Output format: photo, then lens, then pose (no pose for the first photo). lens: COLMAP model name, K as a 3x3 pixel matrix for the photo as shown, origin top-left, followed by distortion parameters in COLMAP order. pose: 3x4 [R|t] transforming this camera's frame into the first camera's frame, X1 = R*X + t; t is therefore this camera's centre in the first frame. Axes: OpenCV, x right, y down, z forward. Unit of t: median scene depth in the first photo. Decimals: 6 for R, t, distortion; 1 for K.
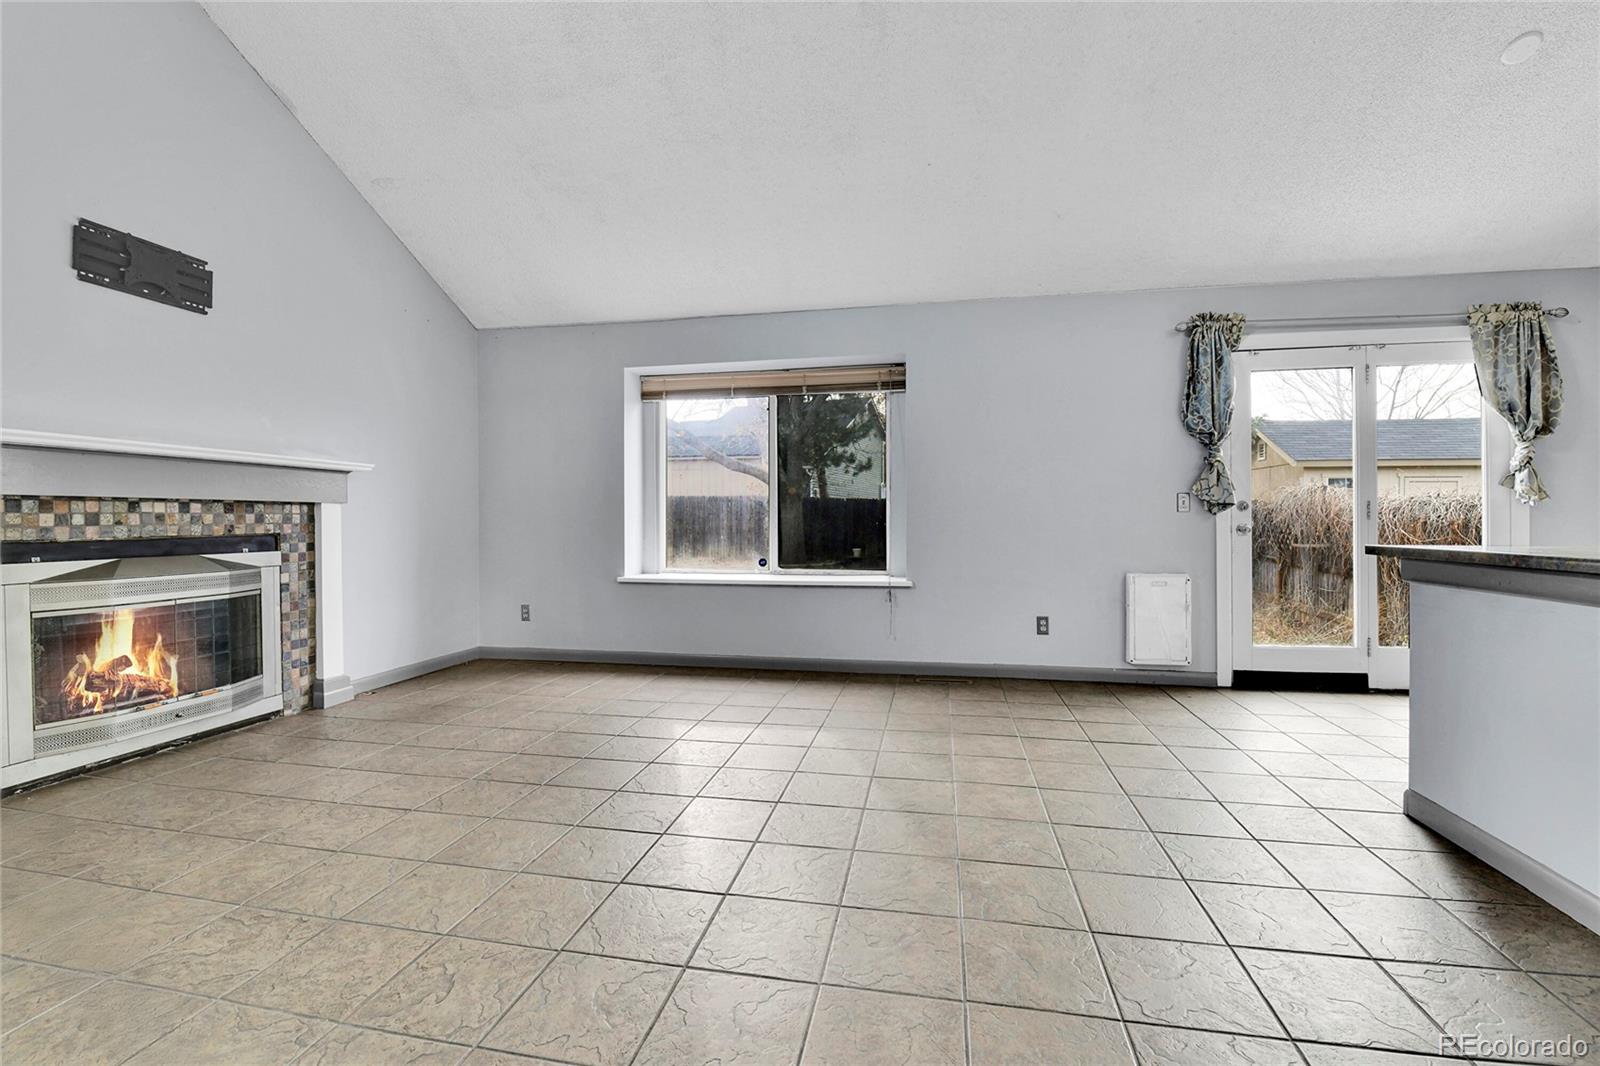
lens RADIAL K [[694.0, 0, 802.0], [0, 694.0, 521.5], [0, 0, 1]] dist [-0.001427, -0.009957]
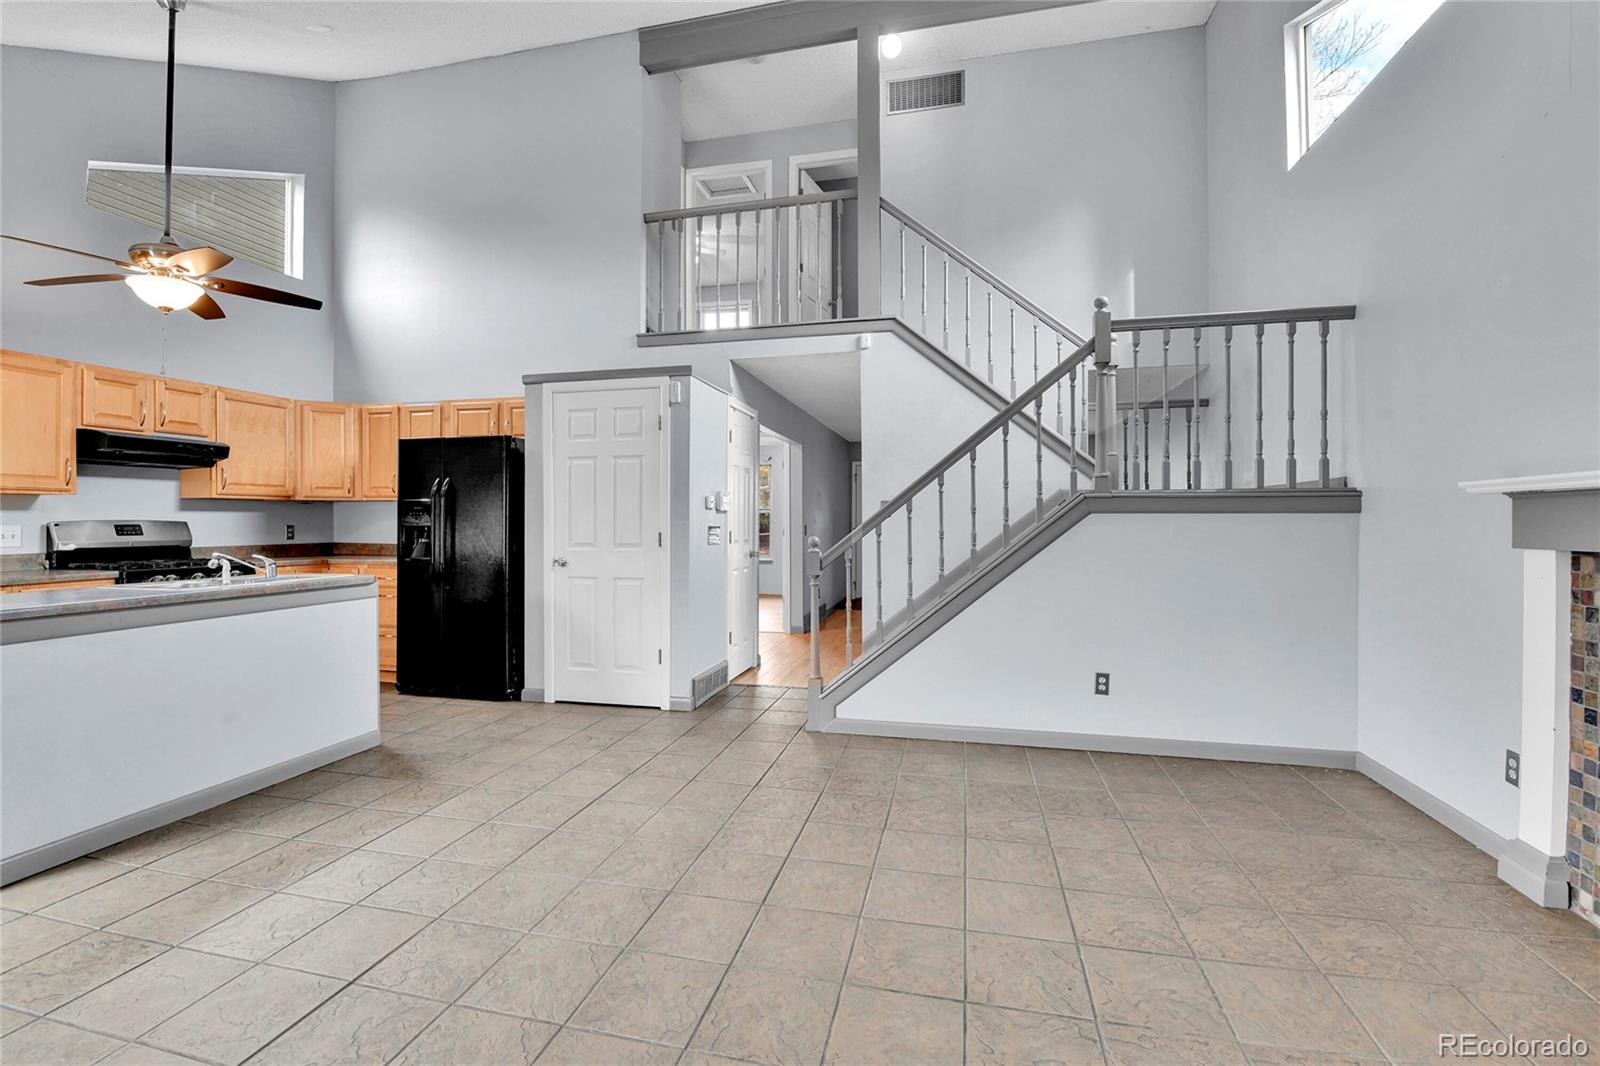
lens RADIAL K [[694.0, 0, 802.0], [0, 694.0, 521.5], [0, 0, 1]] dist [-0.001427, -0.009957]
pose [[-0.999403, 0.002594, 0.034452, -0.171269], [0.002723, 0.999989, 0.003705, -0.052004], [-0.034442, 0.003796, -0.999399, 1.157050]]
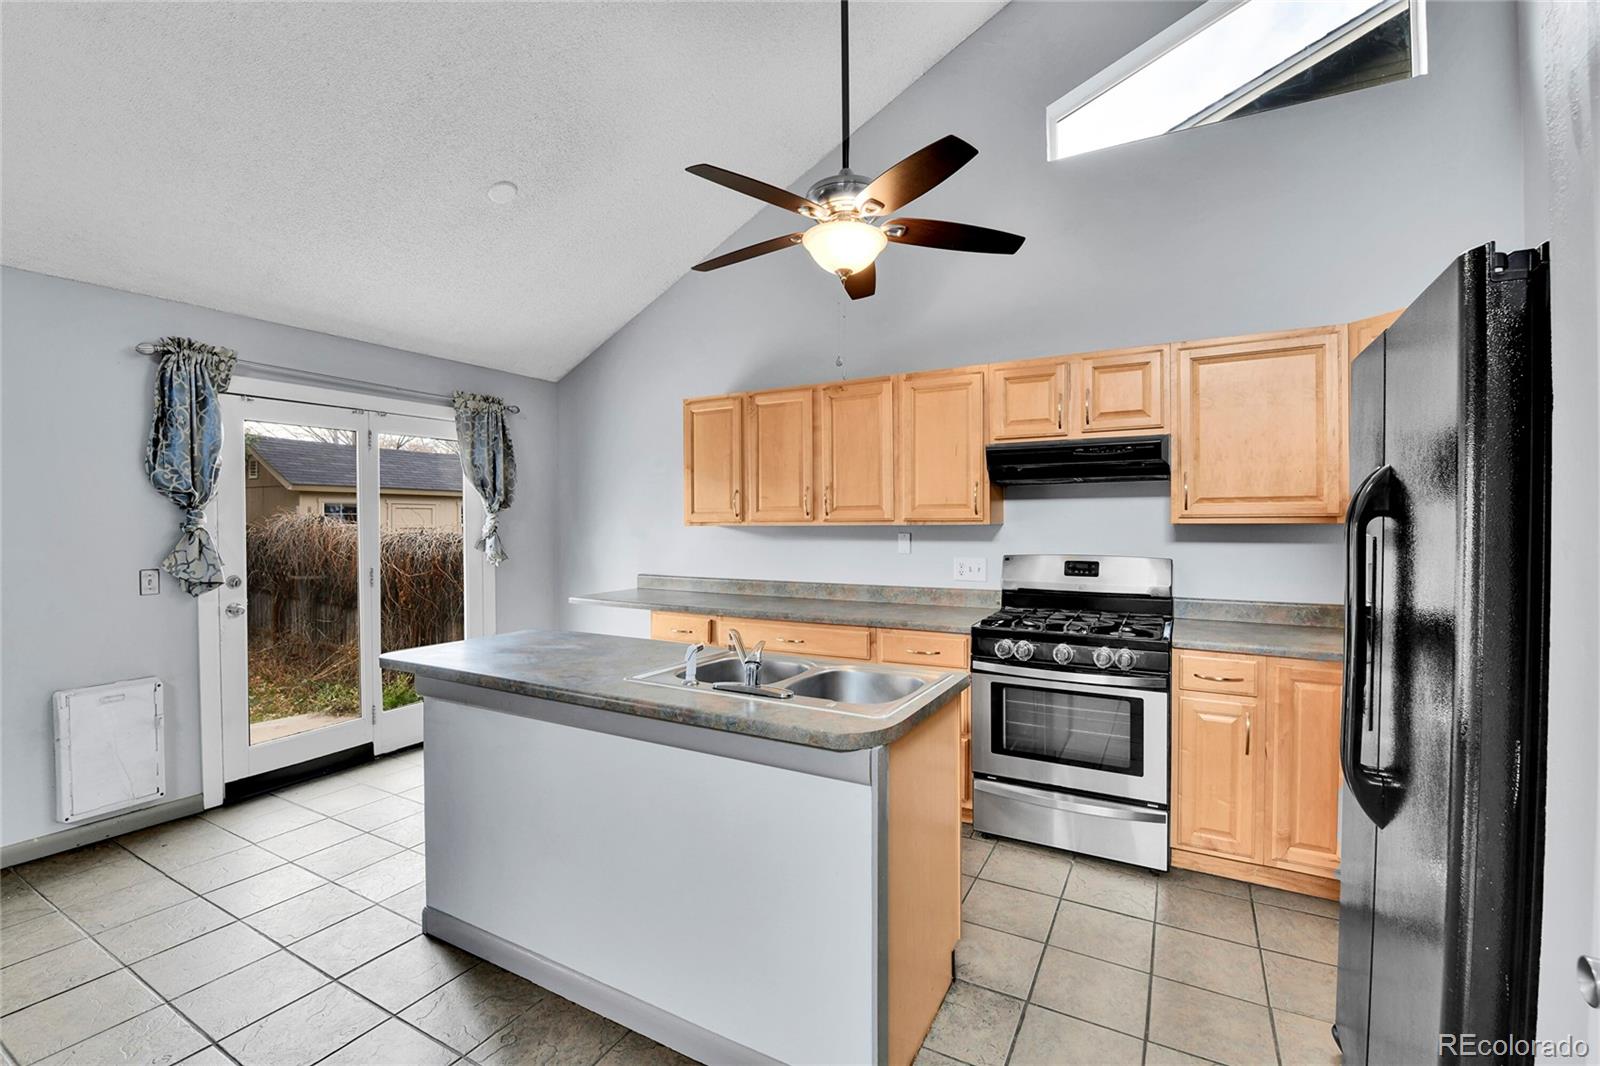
lens RADIAL K [[694.0, 0, 802.0], [0, 694.0, 521.5], [0, 0, 1]] dist [-0.001427, -0.009957]
pose [[0.307060, -0.003371, 0.951684, 0.065244], [0.006189, 0.999980, 0.001545, -0.099241], [-0.951670, 0.005416, 0.307075, 0.108603]]
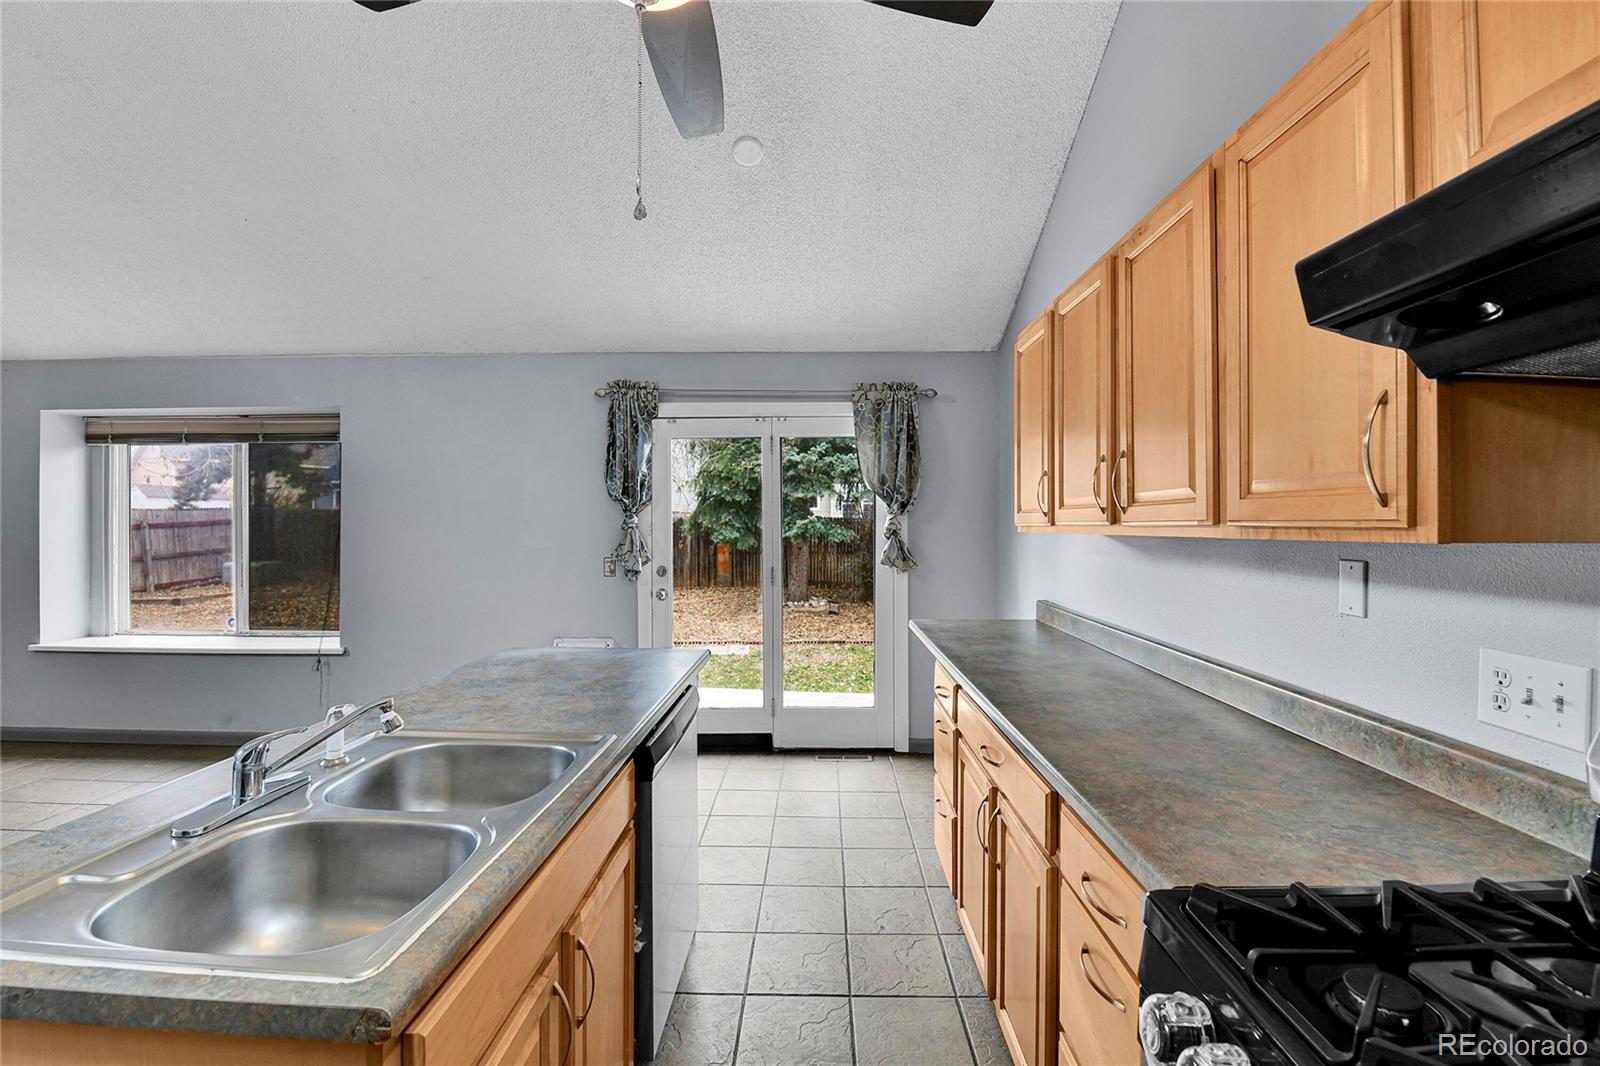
lens RADIAL K [[689.6, 0, 780.1], [0, 689.6, 518.9], [0, 0, 1]] dist [-0.001431, -0.009818]
pose [[0.985138, 0.002865, 0.171742, 0.687882], [-0.001582, 0.999970, -0.007608, -0.099124], [-0.171758, 0.007223, 0.985113, -0.028349]]
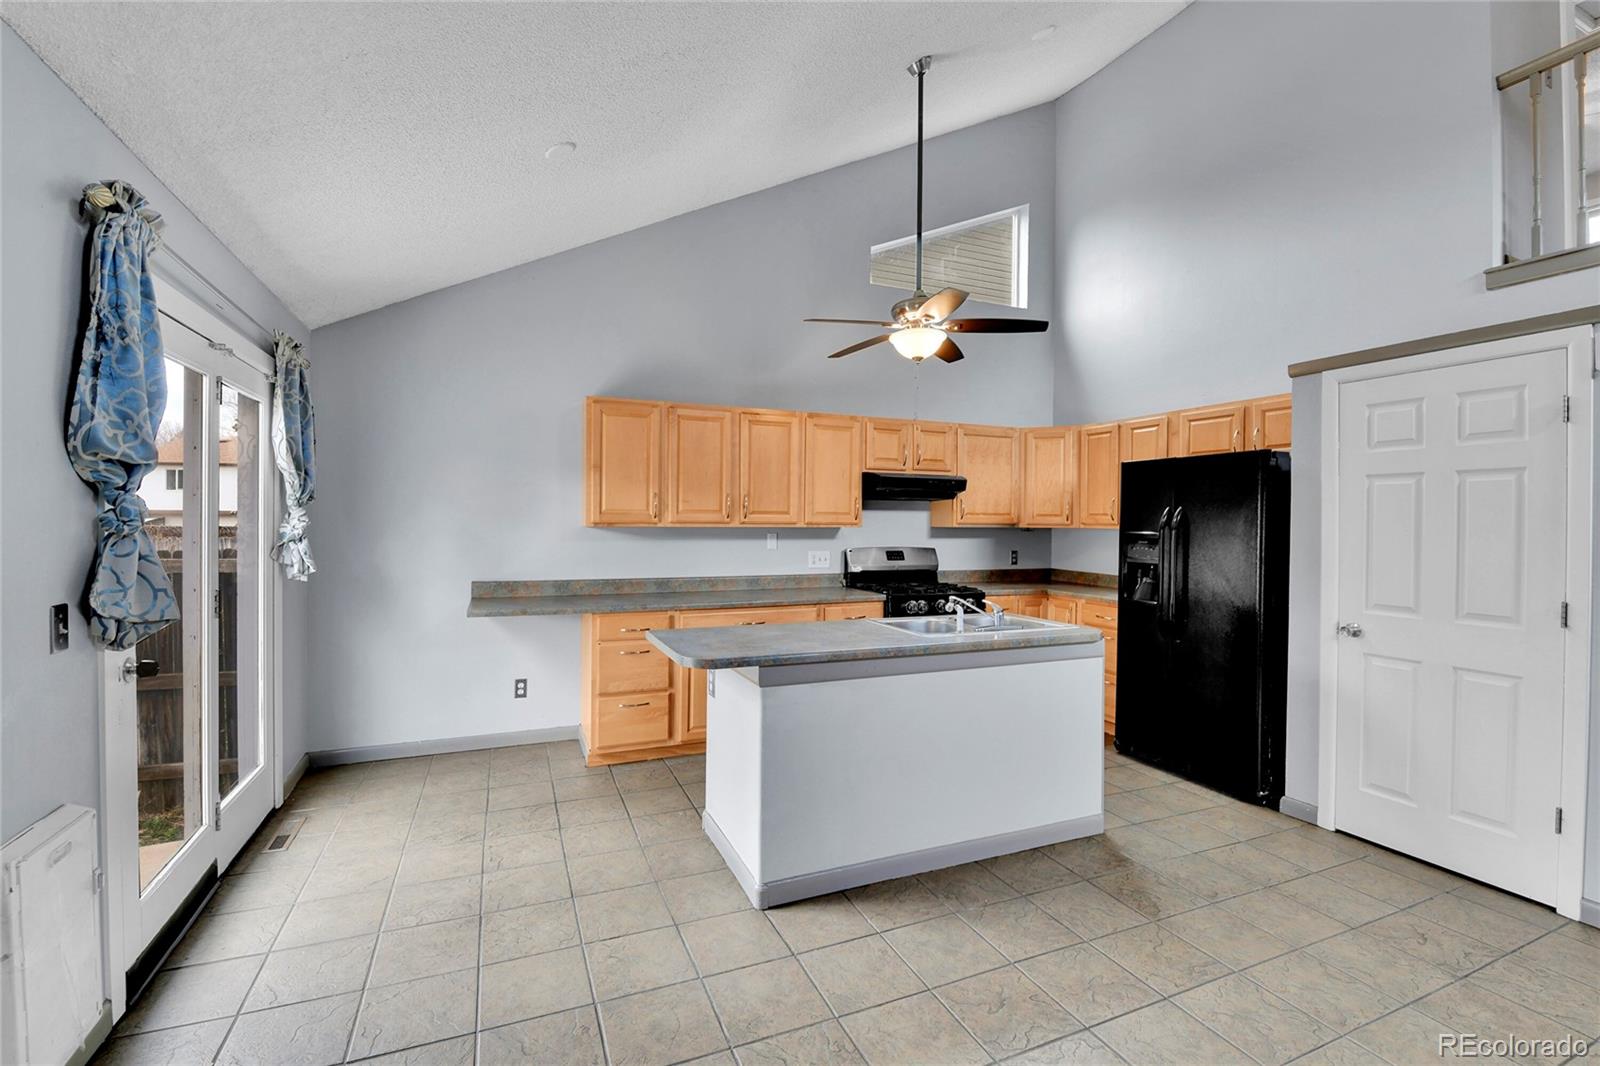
lens RADIAL K [[694.0, 0, 802.0], [0, 694.0, 521.5], [0, 0, 1]] dist [-0.001427, -0.009957]
pose [[-0.569375, -0.004224, 0.822067, -0.009175], [-0.008135, 0.999967, -0.000497, -0.101411], [-0.822038, -0.006971, -0.569390, 0.963284]]
